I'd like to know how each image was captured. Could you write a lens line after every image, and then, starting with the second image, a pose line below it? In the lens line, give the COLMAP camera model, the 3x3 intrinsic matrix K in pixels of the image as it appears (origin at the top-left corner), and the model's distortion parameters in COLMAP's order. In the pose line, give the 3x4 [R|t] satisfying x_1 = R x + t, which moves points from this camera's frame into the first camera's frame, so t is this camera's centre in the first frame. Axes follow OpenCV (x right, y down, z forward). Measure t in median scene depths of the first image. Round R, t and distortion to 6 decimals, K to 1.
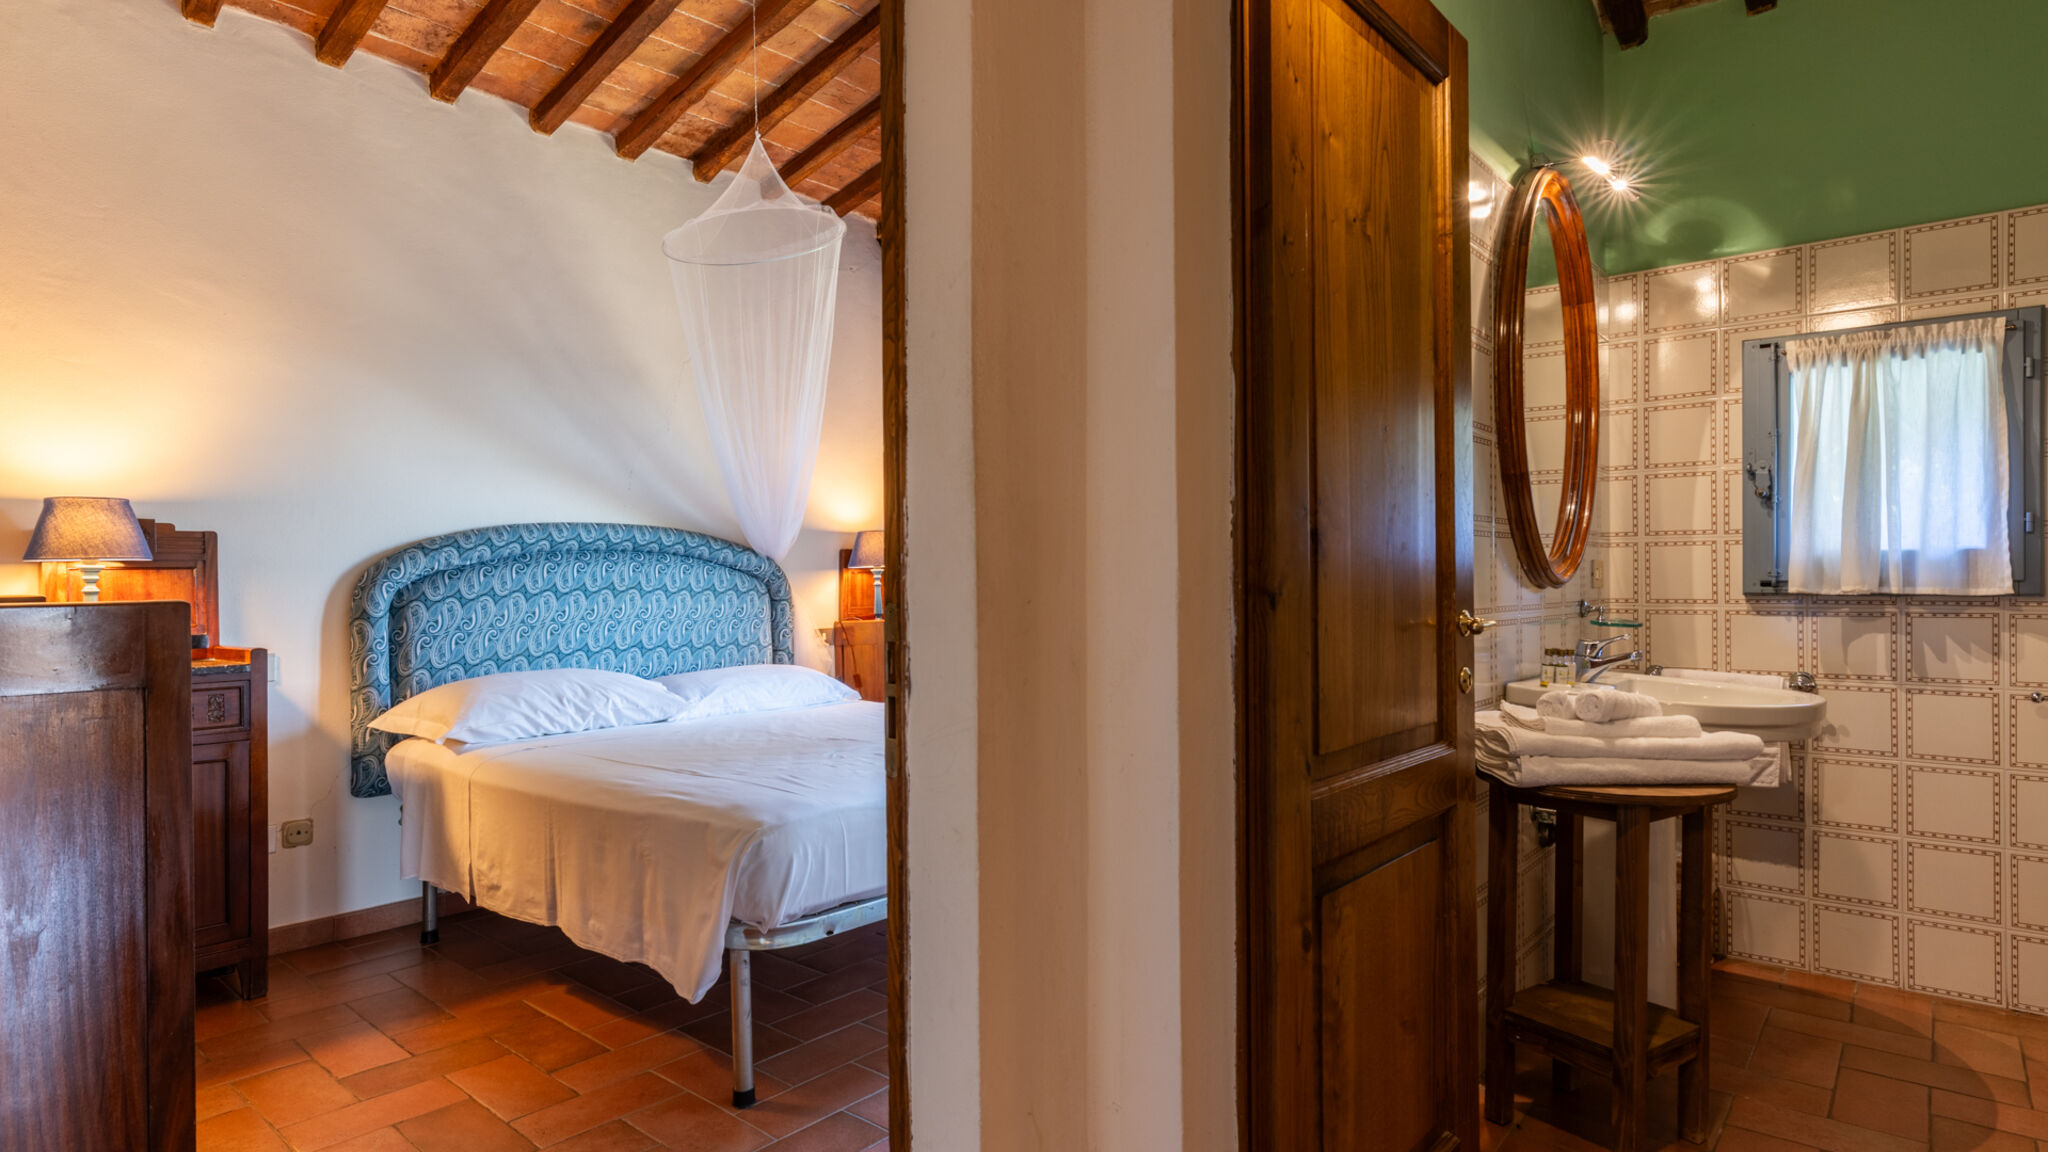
lens RADIAL K [[1070.7, 0, 1024.0], [0, 1070.7, 576.0], [0, 0, 1]] dist [-0.000367, 0.000005]
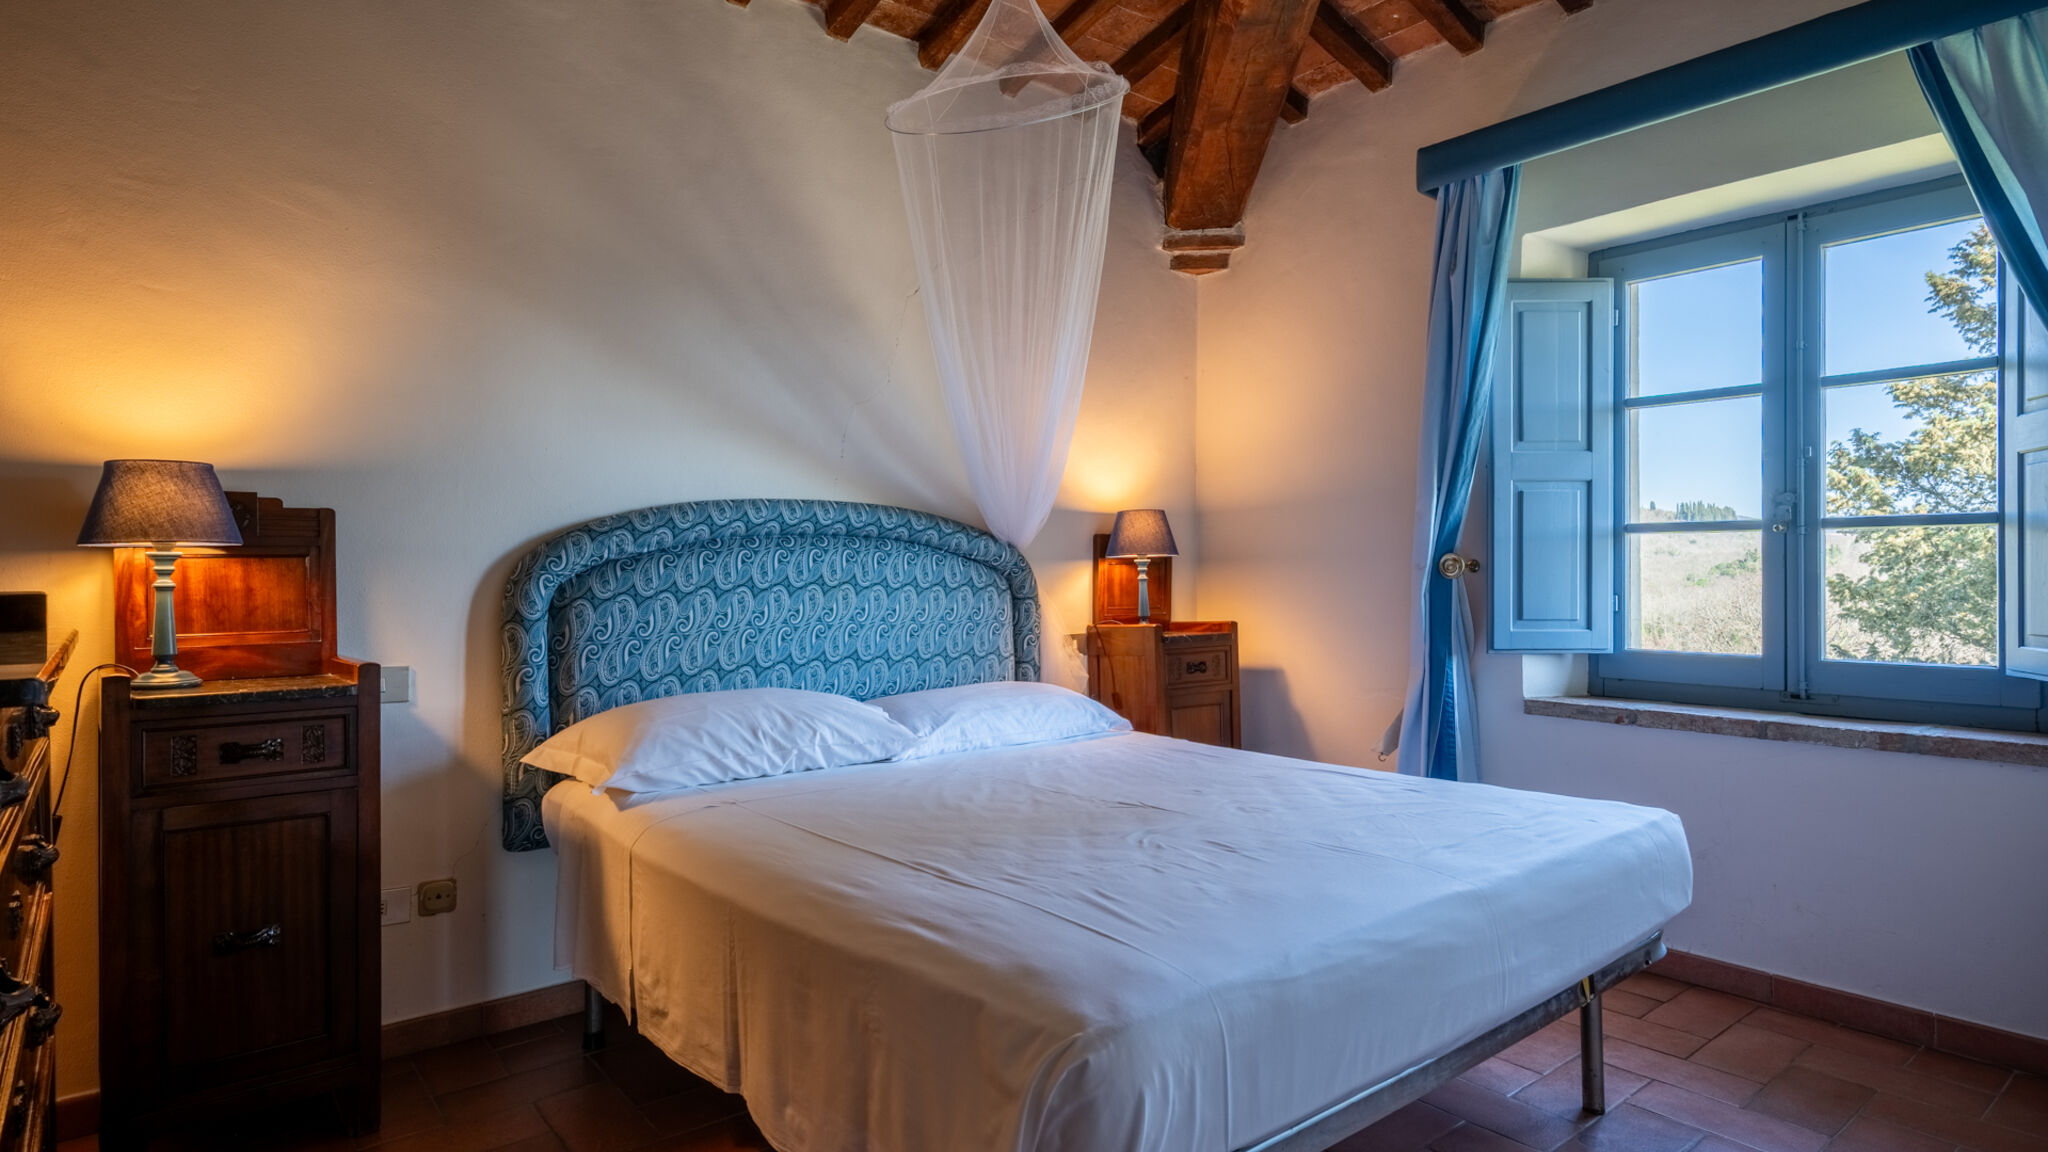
lens RADIAL K [[1070.7, 0, 1024.0], [0, 1070.7, 576.0], [0, 0, 1]] dist [-0.000367, 0.000005]
pose [[0.983588, 0.001425, -0.180423, -0.105928], [-0.000437, 0.999985, 0.005514, 0.002129], [0.180428, -0.005344, 0.983574, 0.279093]]
